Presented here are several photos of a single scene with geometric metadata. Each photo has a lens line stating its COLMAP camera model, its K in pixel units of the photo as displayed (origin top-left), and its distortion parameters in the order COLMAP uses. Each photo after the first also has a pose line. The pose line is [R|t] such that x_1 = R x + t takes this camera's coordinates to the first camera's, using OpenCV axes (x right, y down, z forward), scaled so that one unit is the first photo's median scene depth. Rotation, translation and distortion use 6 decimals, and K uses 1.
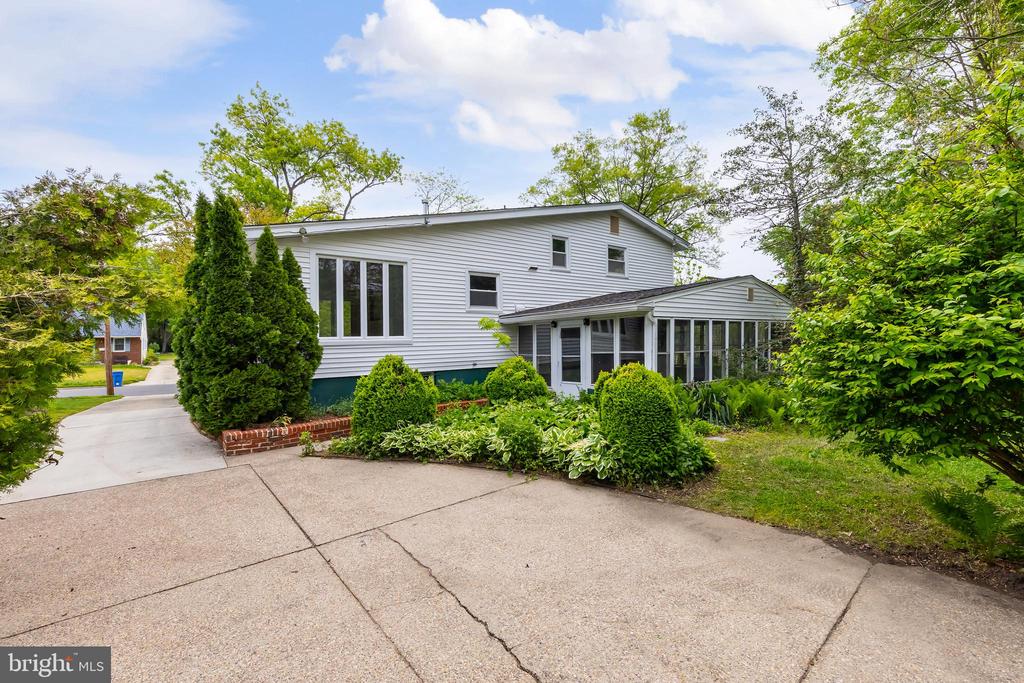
lens RADIAL K [[450.0, 0, 512.0], [0, 450.0, 341.5], [0, 0, 1]] dist [-0.000262, -0.000064]
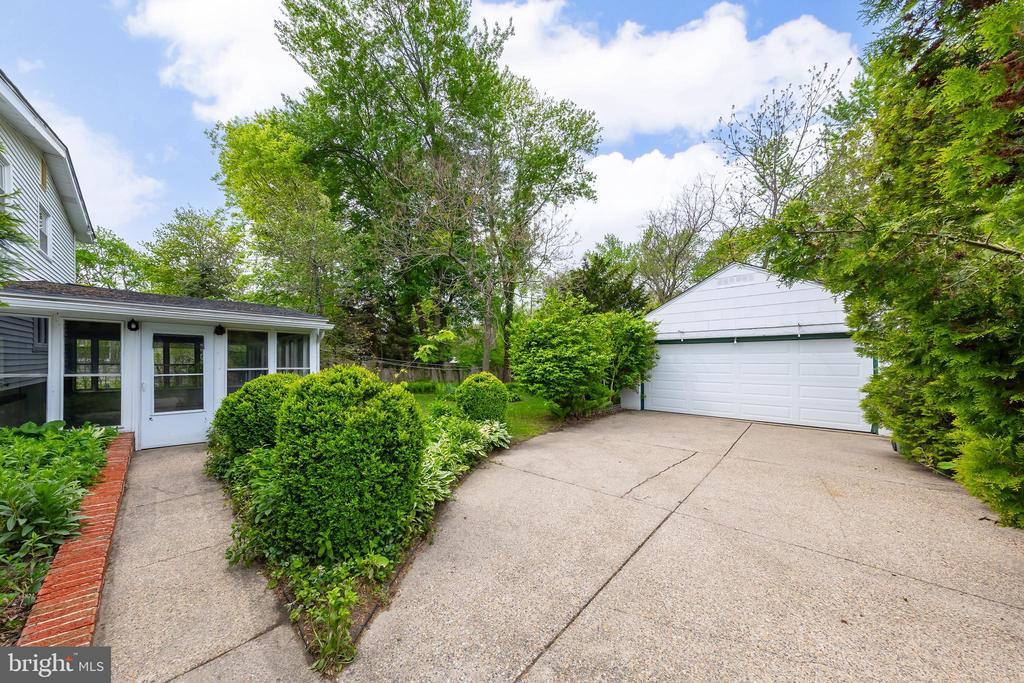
lens RADIAL K [[317.5, 0, 510.4], [0, 317.5, 367.9], [0, 0, 1]] dist [0.000124, -0.000003]
pose [[-0.150507, 0.007577, 0.988580, -0.780908], [-0.006805, 0.999939, -0.008700, 0.040658], [-0.988586, -0.008037, -0.150446, 0.991217]]
